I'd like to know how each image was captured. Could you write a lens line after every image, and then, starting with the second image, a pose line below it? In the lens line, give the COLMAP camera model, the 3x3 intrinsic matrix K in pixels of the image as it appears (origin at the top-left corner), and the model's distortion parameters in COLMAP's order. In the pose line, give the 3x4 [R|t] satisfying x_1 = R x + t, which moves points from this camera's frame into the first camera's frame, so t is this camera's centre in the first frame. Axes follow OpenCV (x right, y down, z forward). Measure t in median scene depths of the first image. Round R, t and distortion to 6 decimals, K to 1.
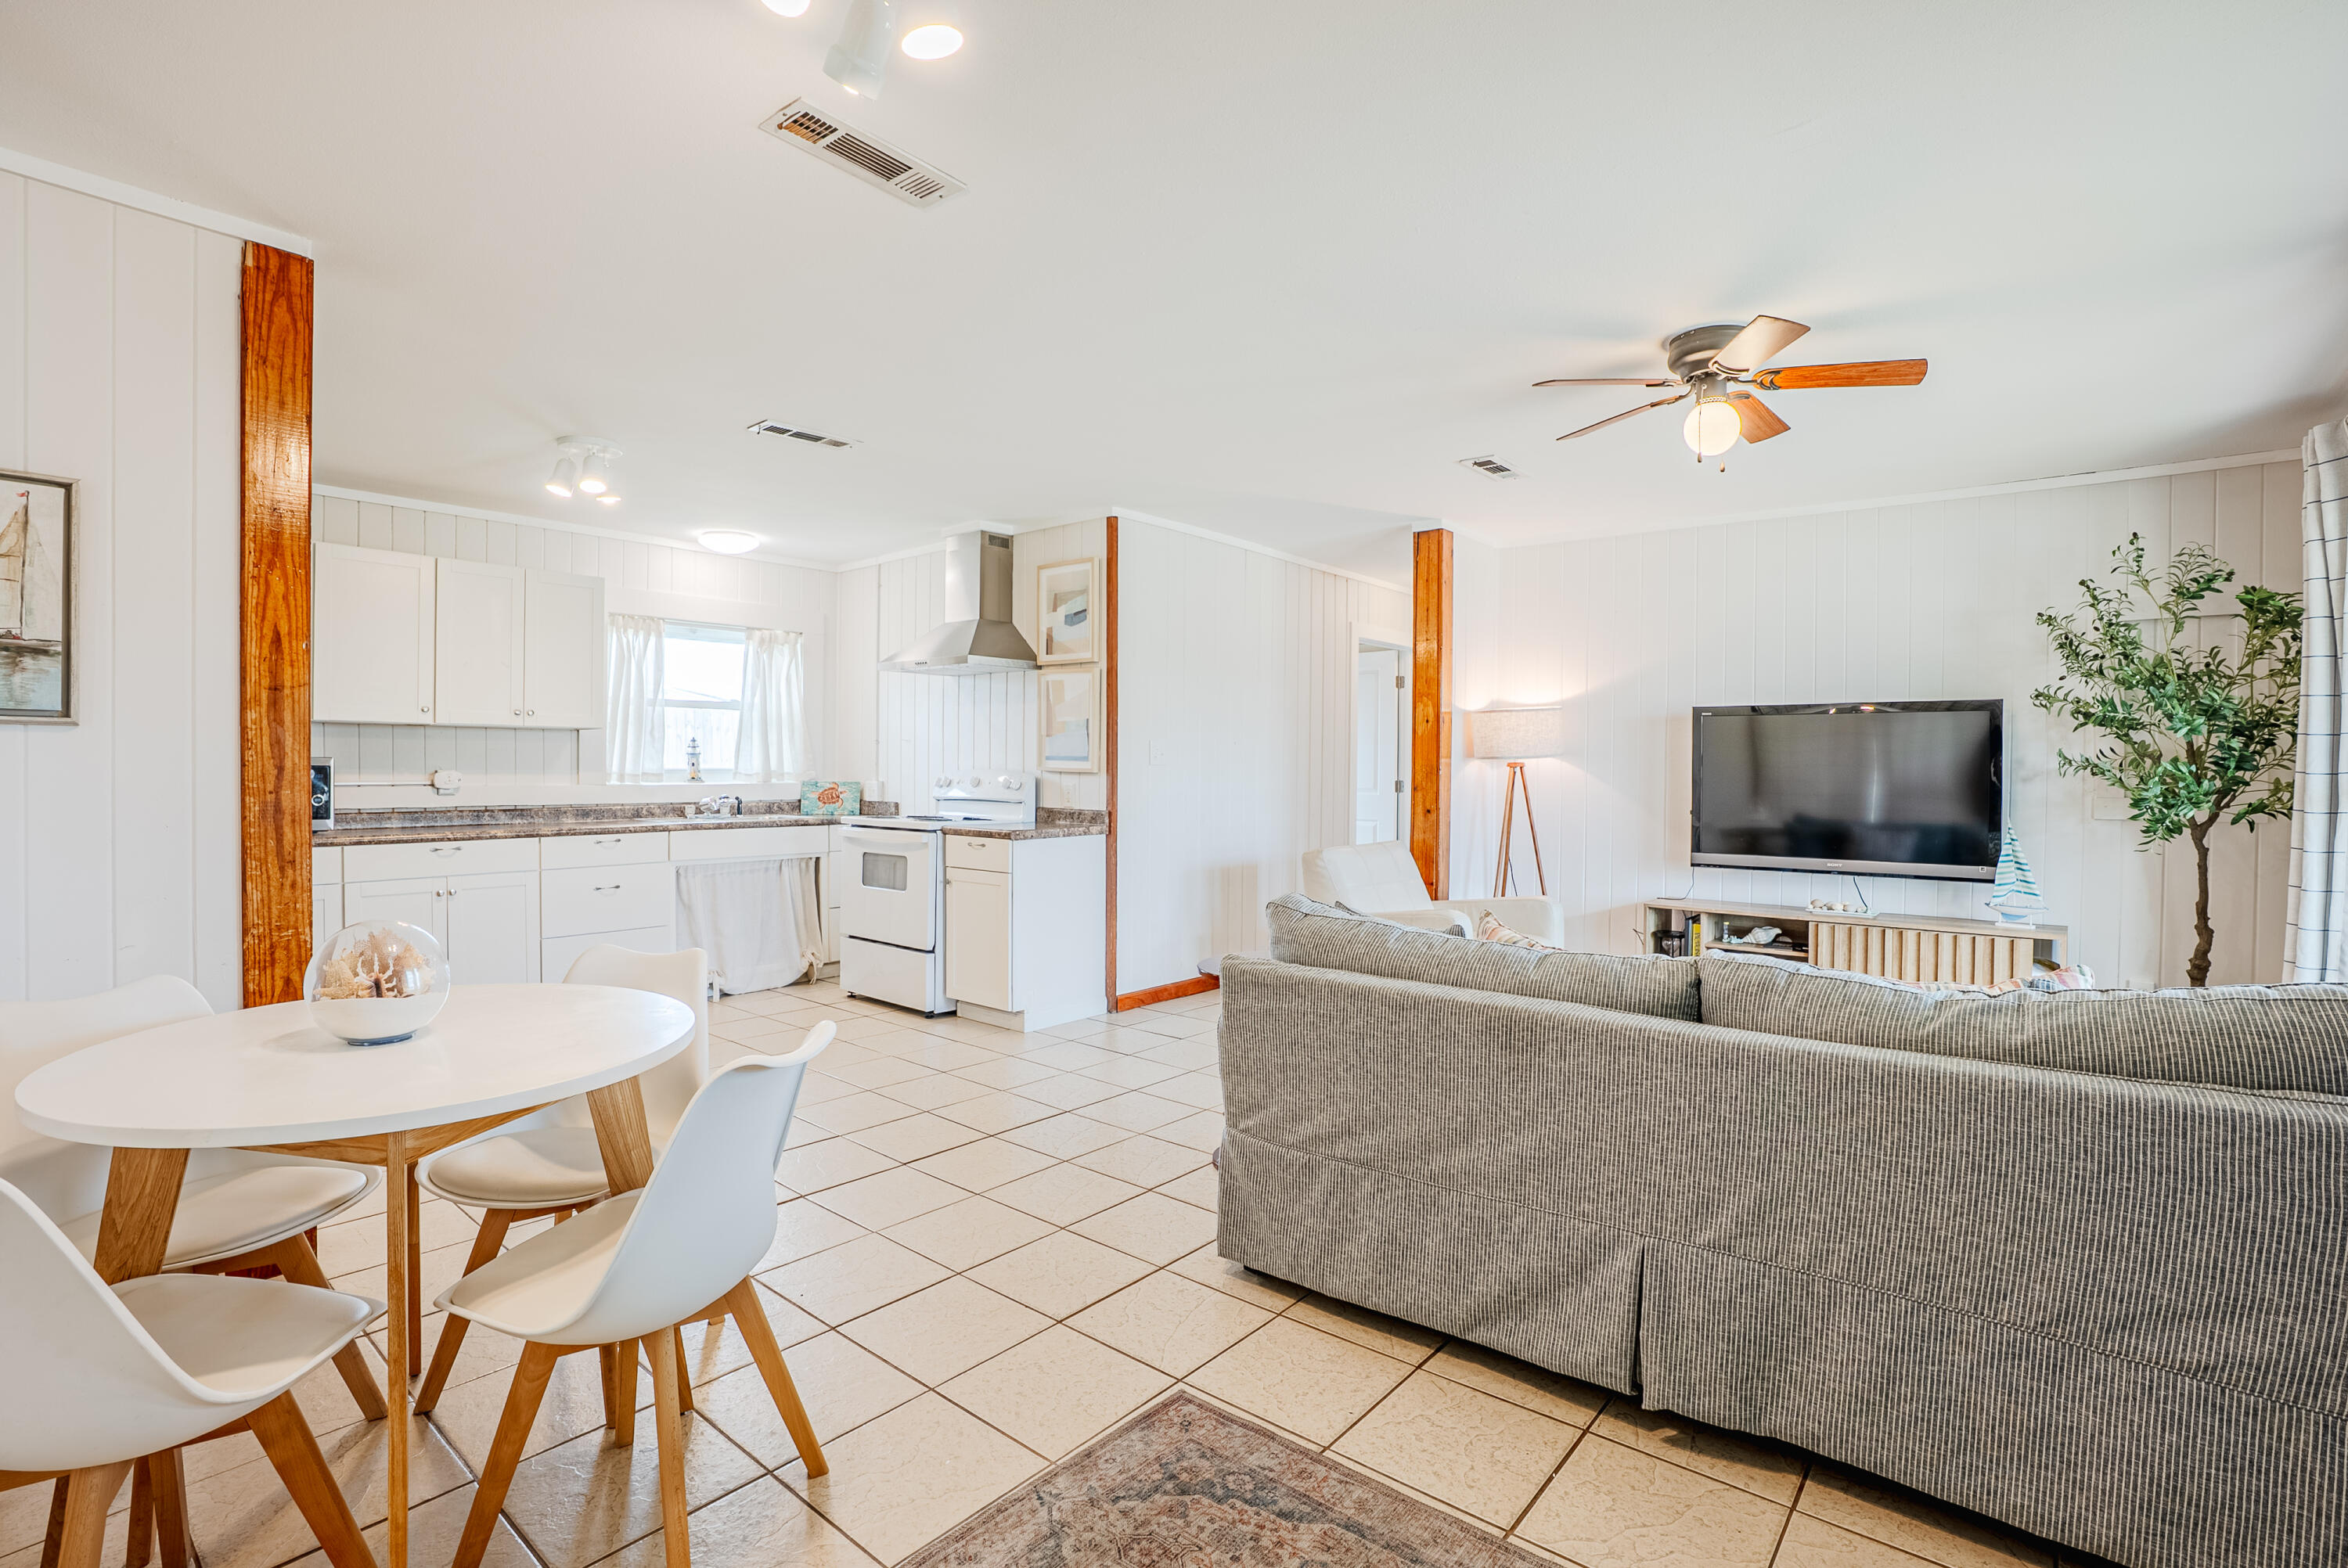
lens RADIAL K [[1094.6, 0, 1174.7], [0, 1094.6, 769.6], [0, 0, 1]] dist [-0.053925, 0.015467]
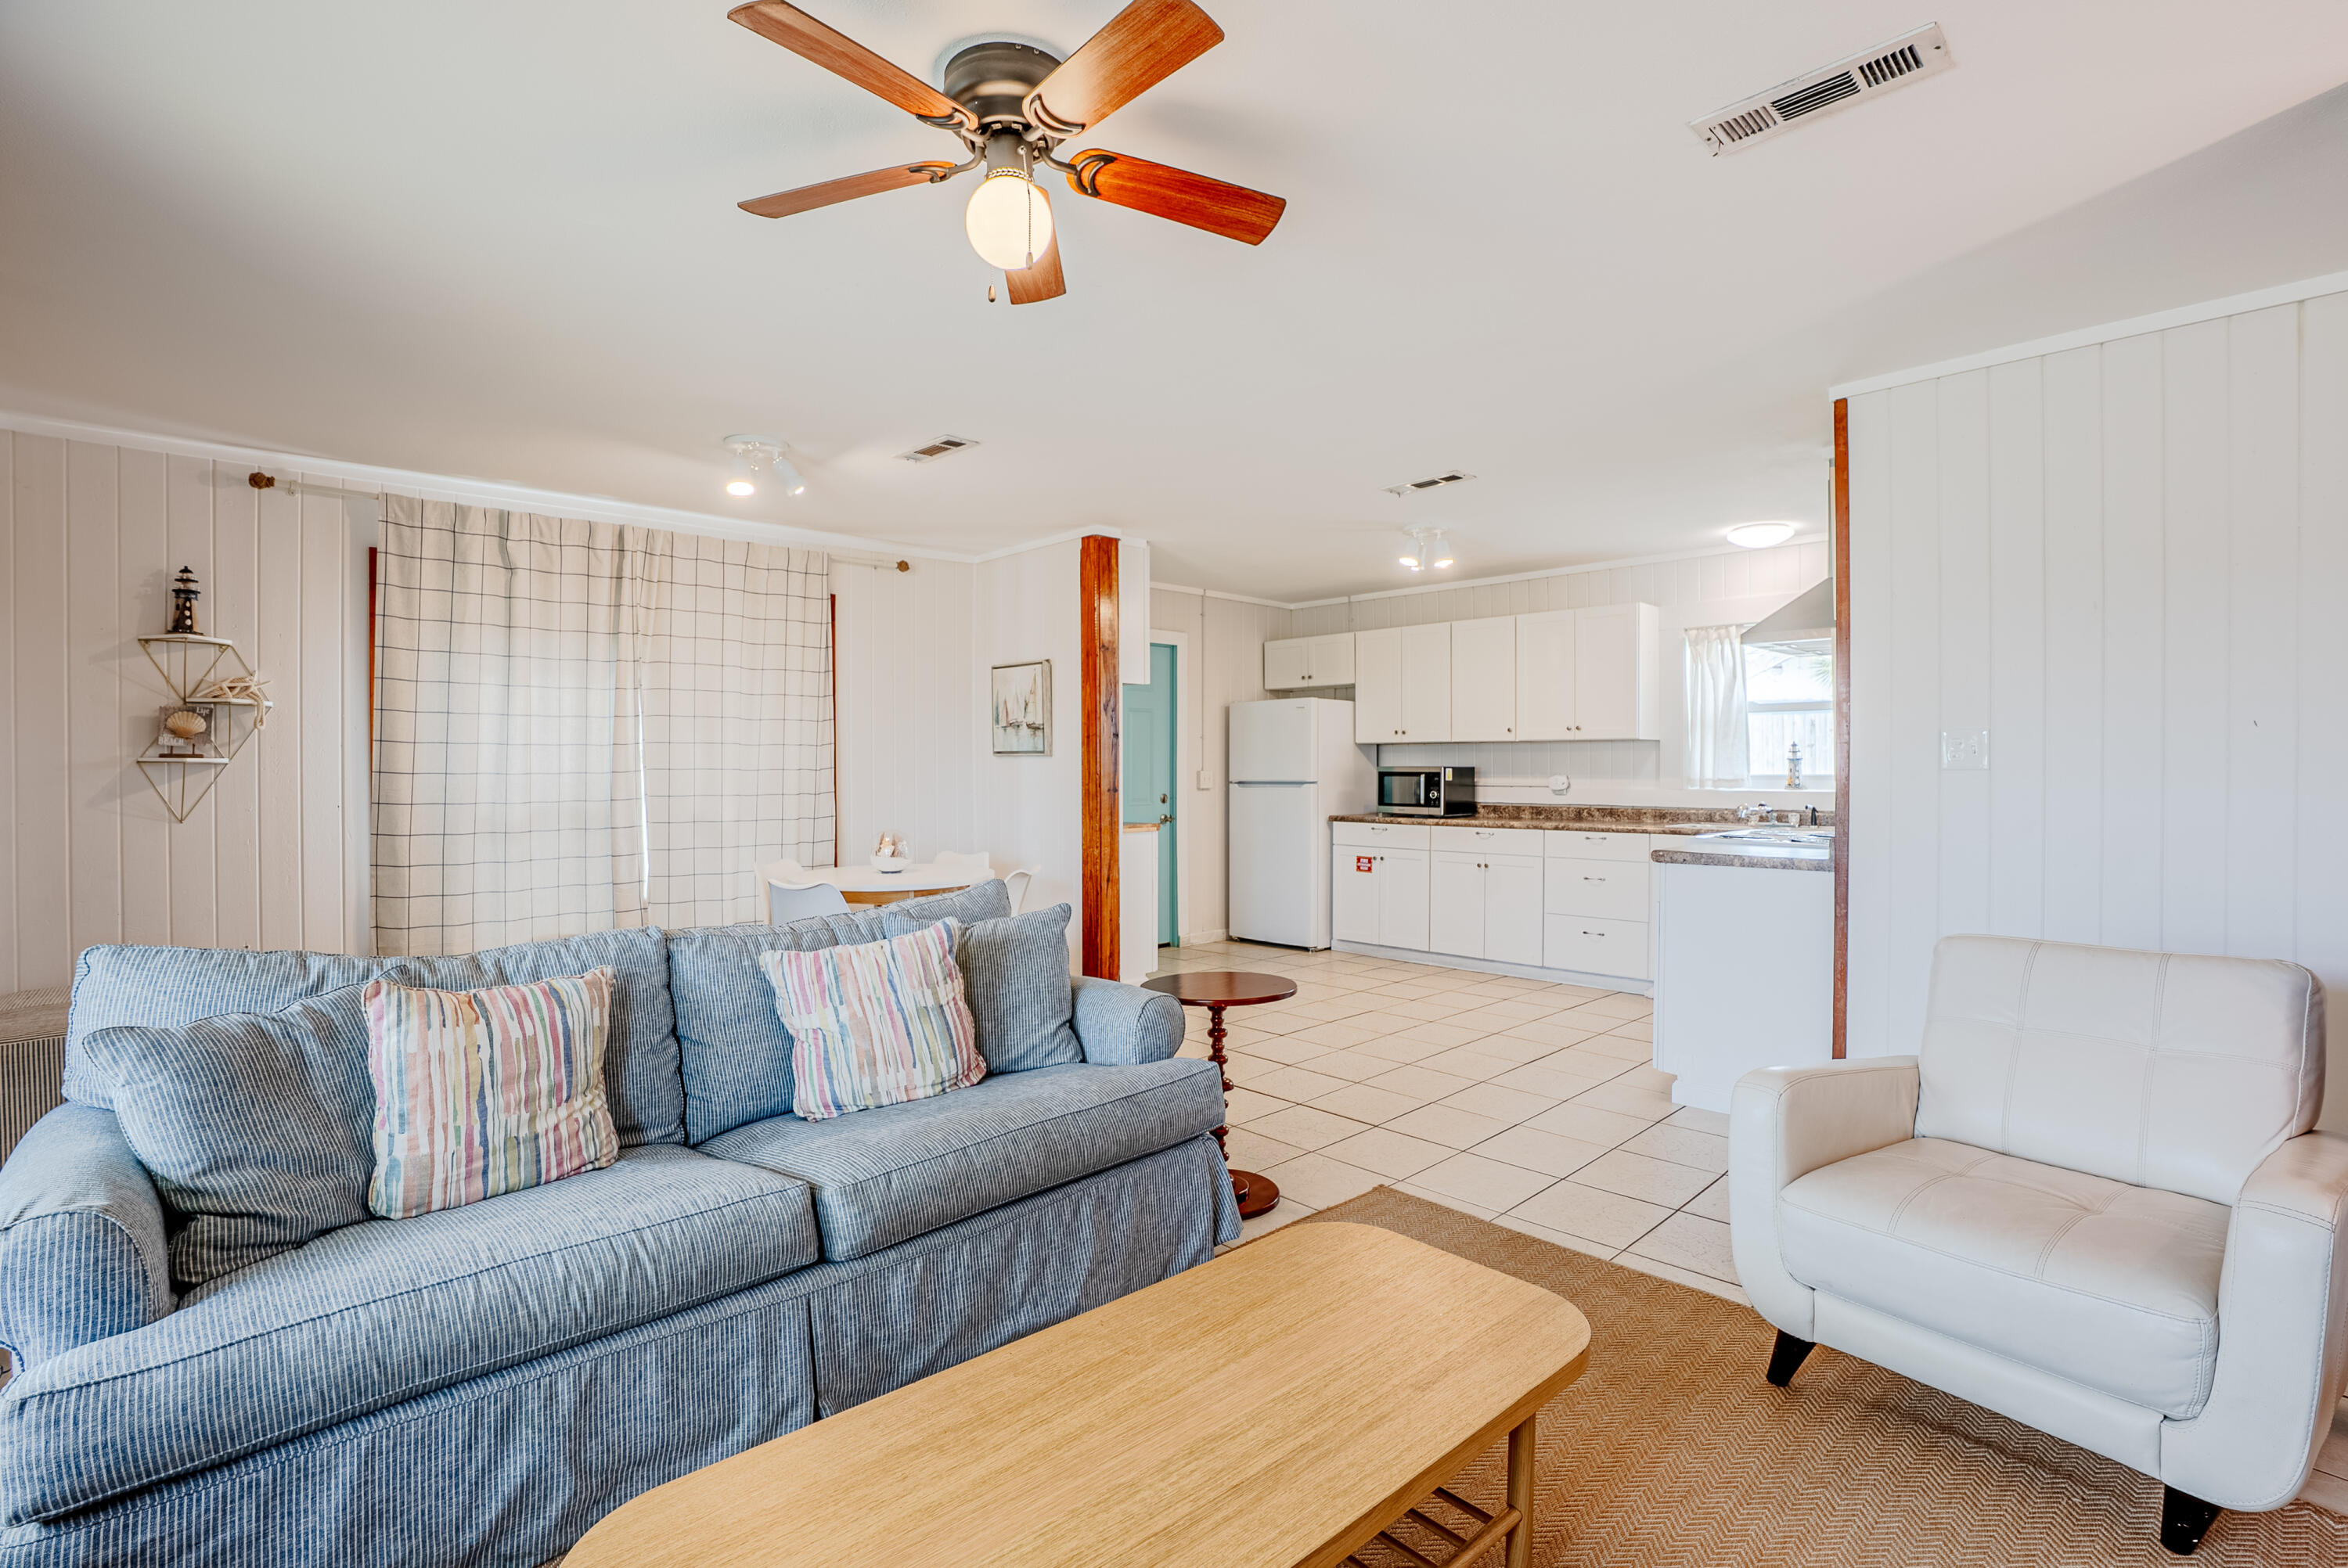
lens RADIAL K [[1094.6, 0, 1186.2], [0, 1094.6, 788.6], [0, 0, 1]] dist [-0.053925, 0.015467]
pose [[-0.097781, 0.014303, -0.995105, 0.614163], [-0.001317, 0.999894, 0.014501, -0.001785], [0.995207, 0.002728, -0.097752, 0.633132]]
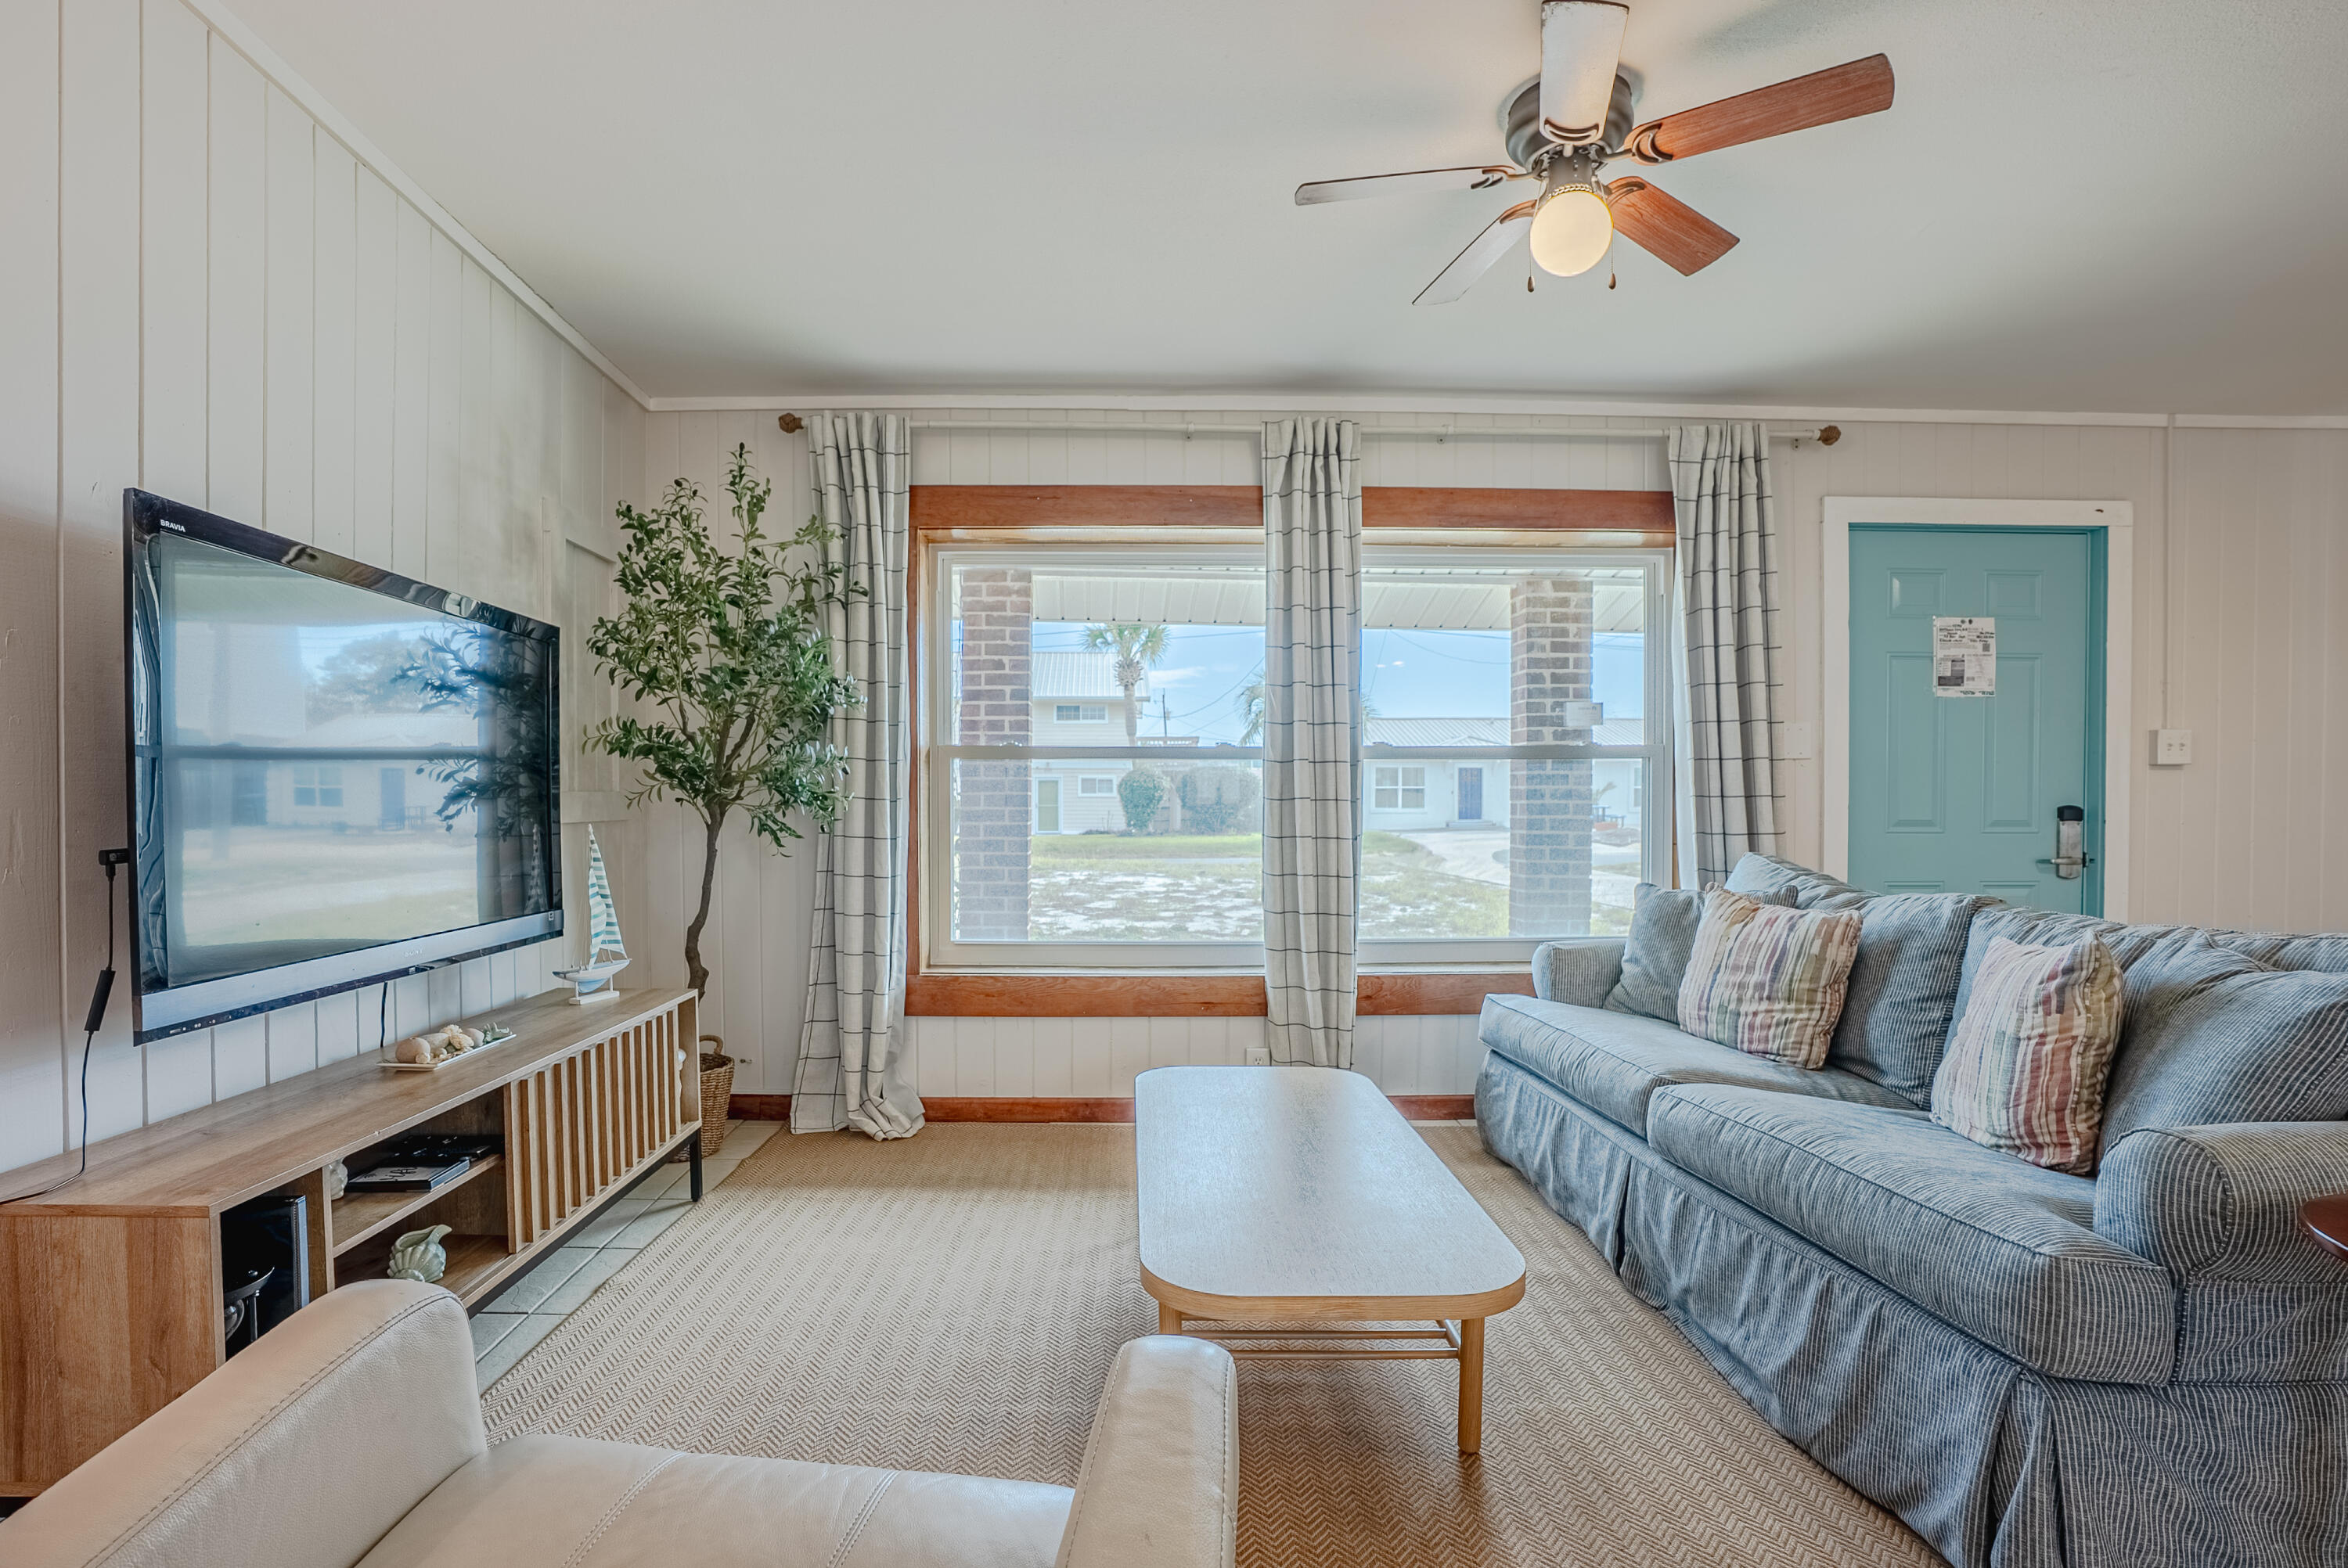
lens RADIAL K [[1094.6, 0, 1122.2], [0, 1094.6, 822.2], [0, 0, 1]] dist [-0.053925, 0.015467]
pose [[-0.670750, -0.018343, 0.741456, 0.094538], [-0.000522, 0.999706, 0.024260, 0.022723], [-0.741683, 0.015885, -0.670562, 0.921130]]
